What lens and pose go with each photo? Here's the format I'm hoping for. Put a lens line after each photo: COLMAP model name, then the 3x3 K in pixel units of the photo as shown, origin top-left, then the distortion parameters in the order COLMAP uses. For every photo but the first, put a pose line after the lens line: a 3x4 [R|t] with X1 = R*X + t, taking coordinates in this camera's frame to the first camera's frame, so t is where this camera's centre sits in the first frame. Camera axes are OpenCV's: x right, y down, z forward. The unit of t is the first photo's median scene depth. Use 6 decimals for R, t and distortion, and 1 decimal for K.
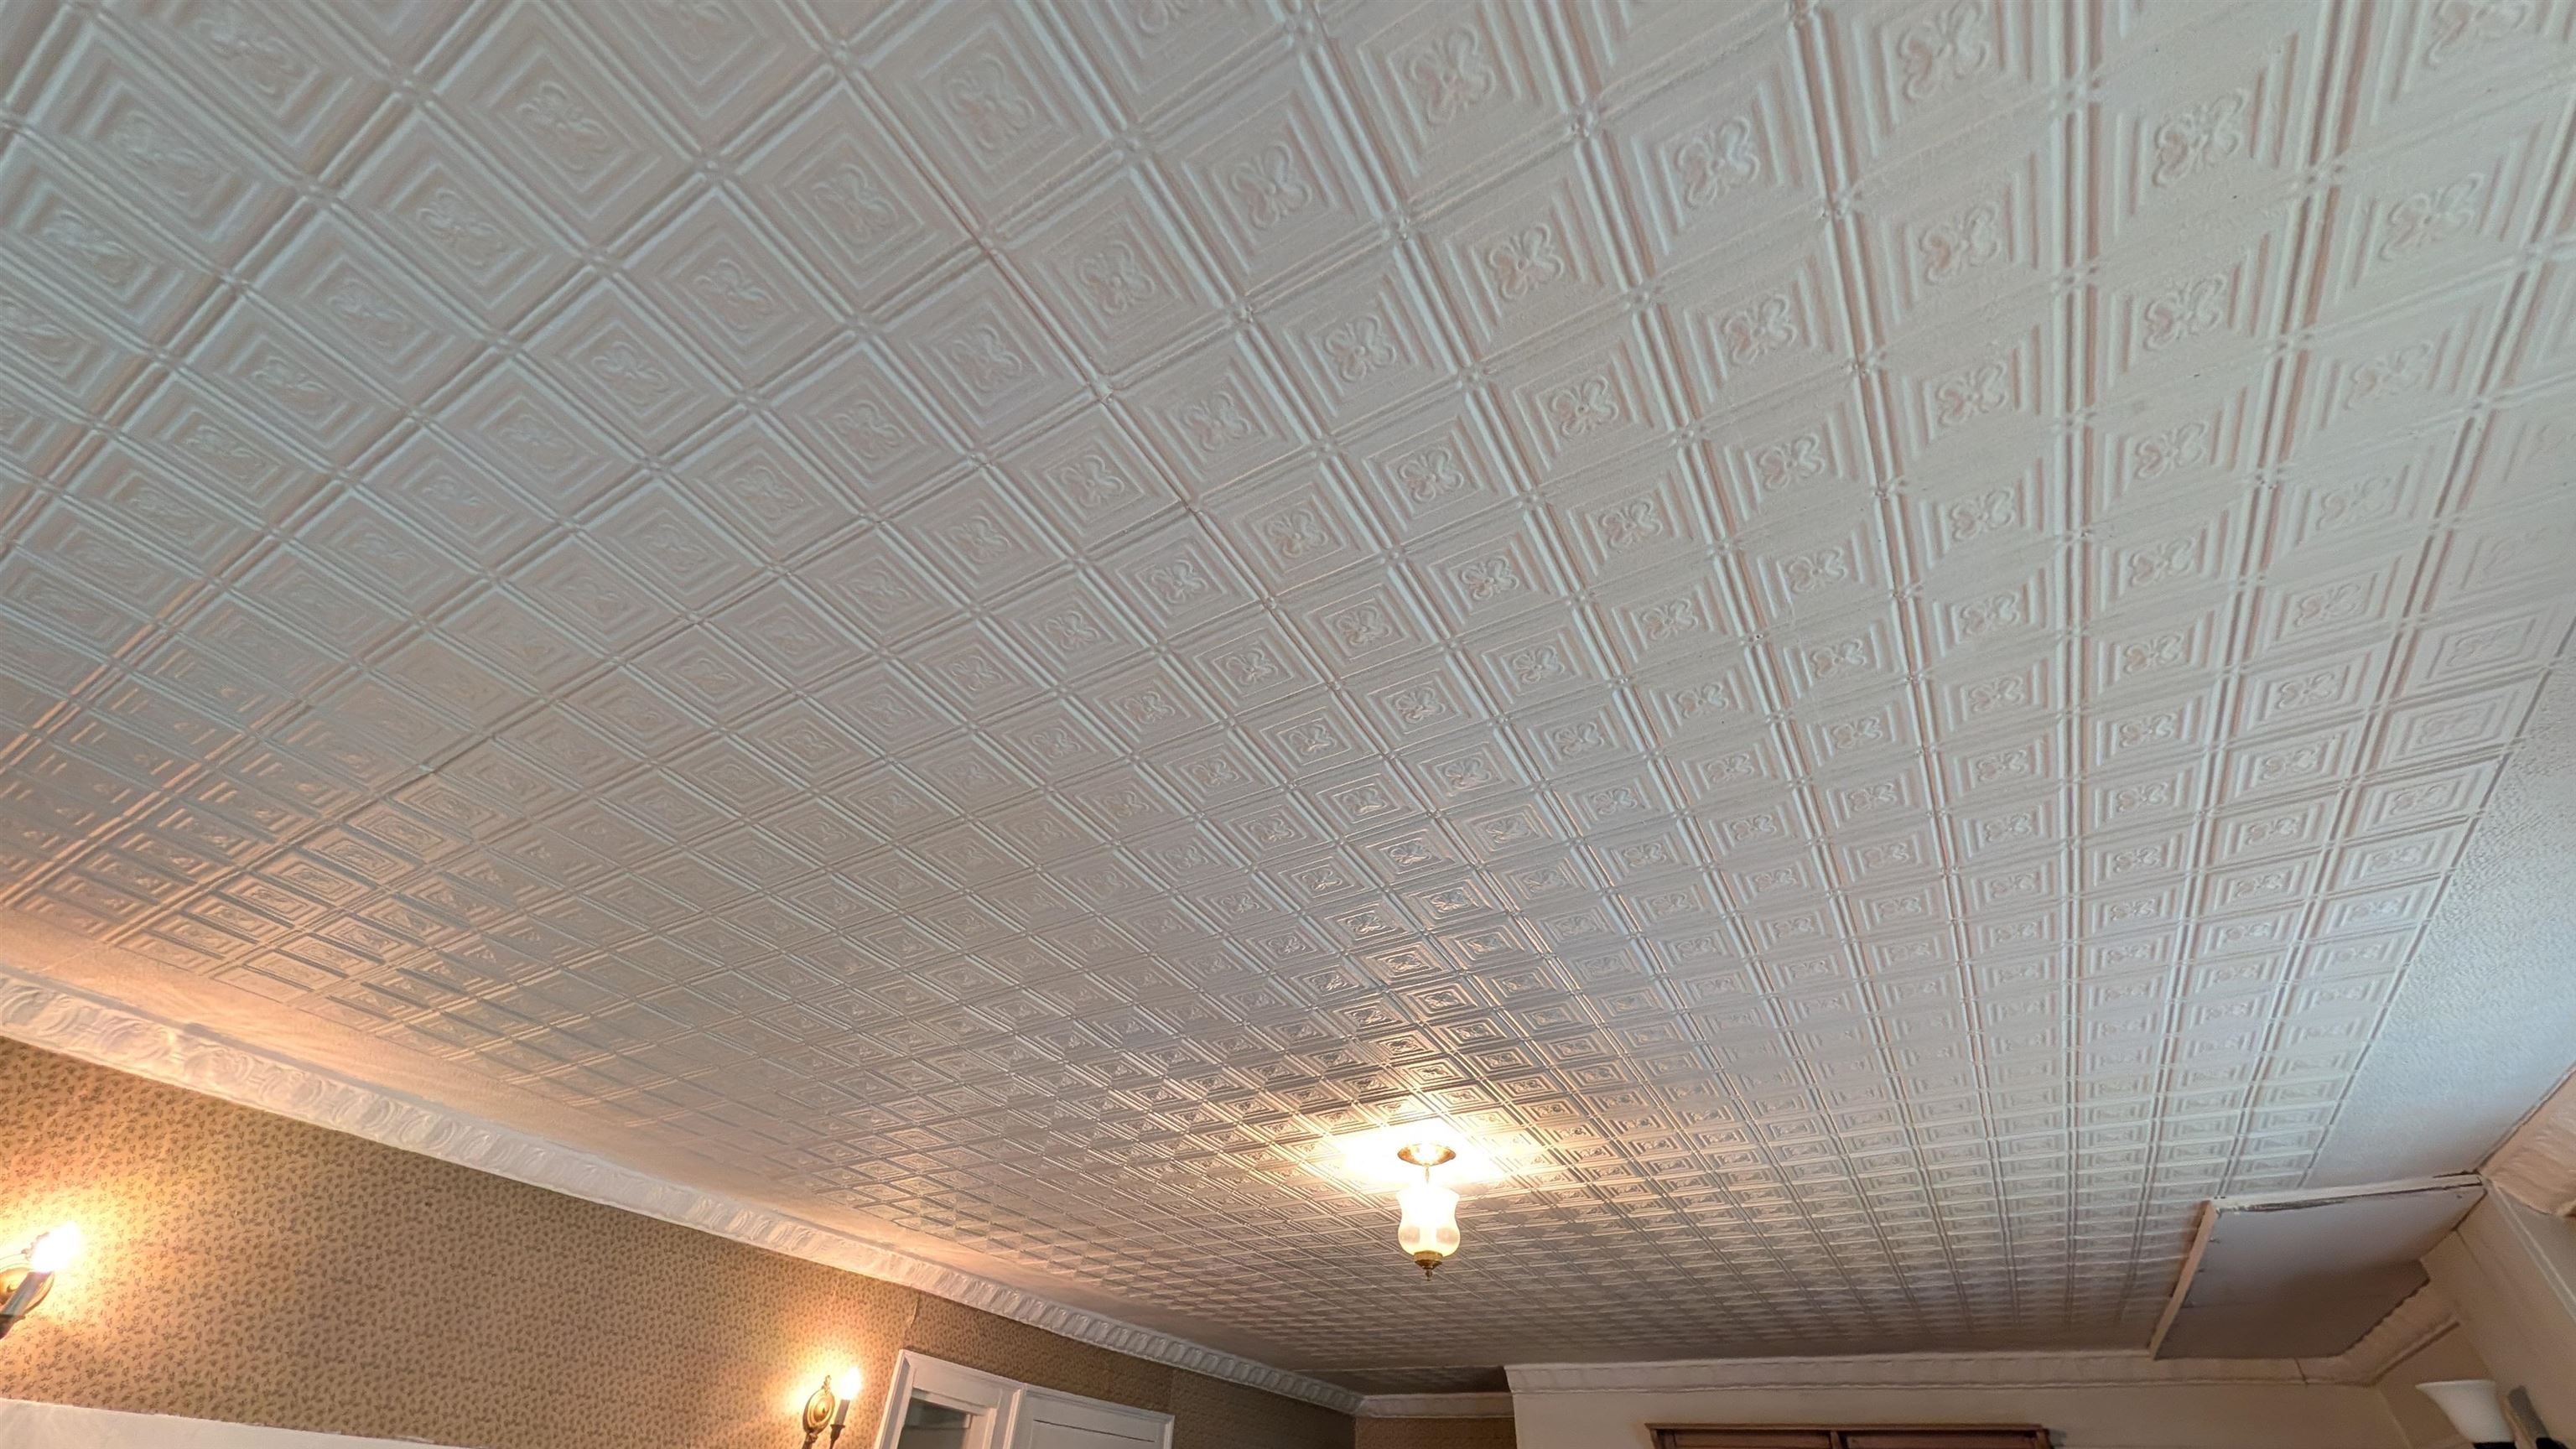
lens RADIAL K [[990.7, 0, 1286.2], [0, 990.7, 723.5], [0, 0, 1]] dist [0.001759, 0.000048]
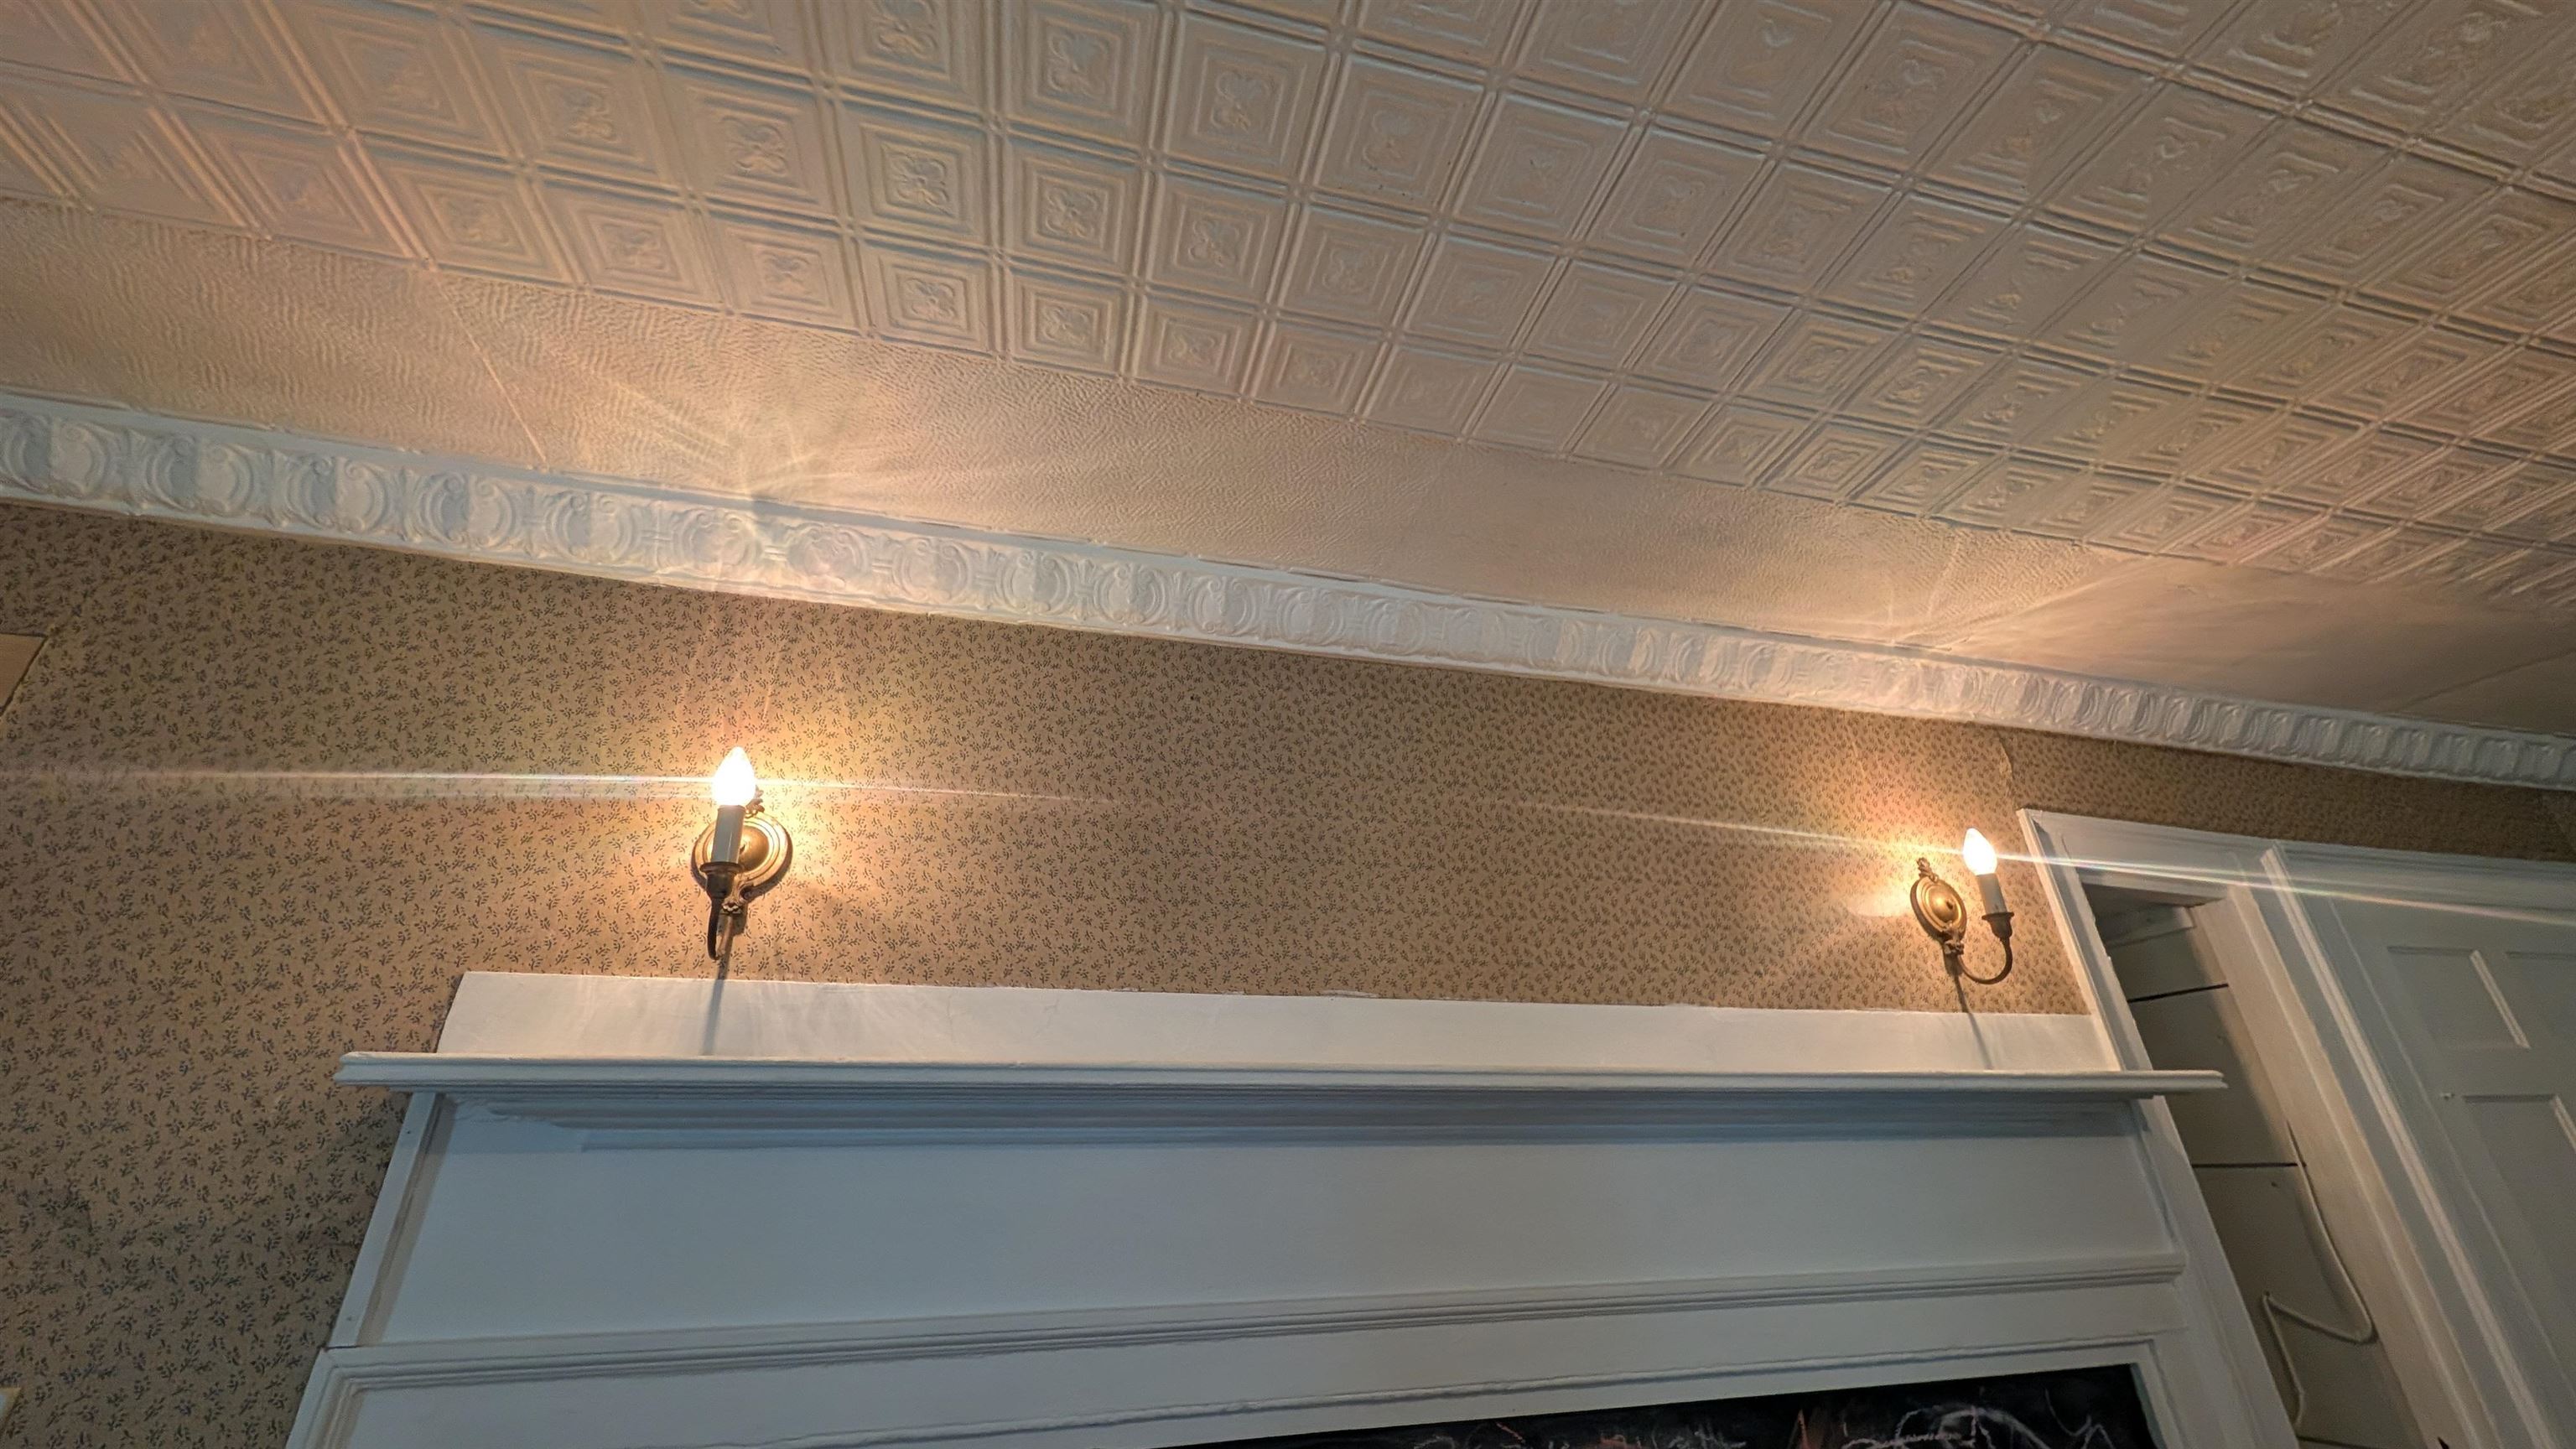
lens RADIAL K [[990.7, 0, 1286.2], [0, 990.7, 723.5], [0, 0, 1]] dist [0.001759, 0.000048]
pose [[0.690117, -0.370061, -0.621928, -0.411644], [0.510224, 0.858249, 0.055489, 0.467552], [0.513235, -0.355616, 0.781106, 0.500280]]
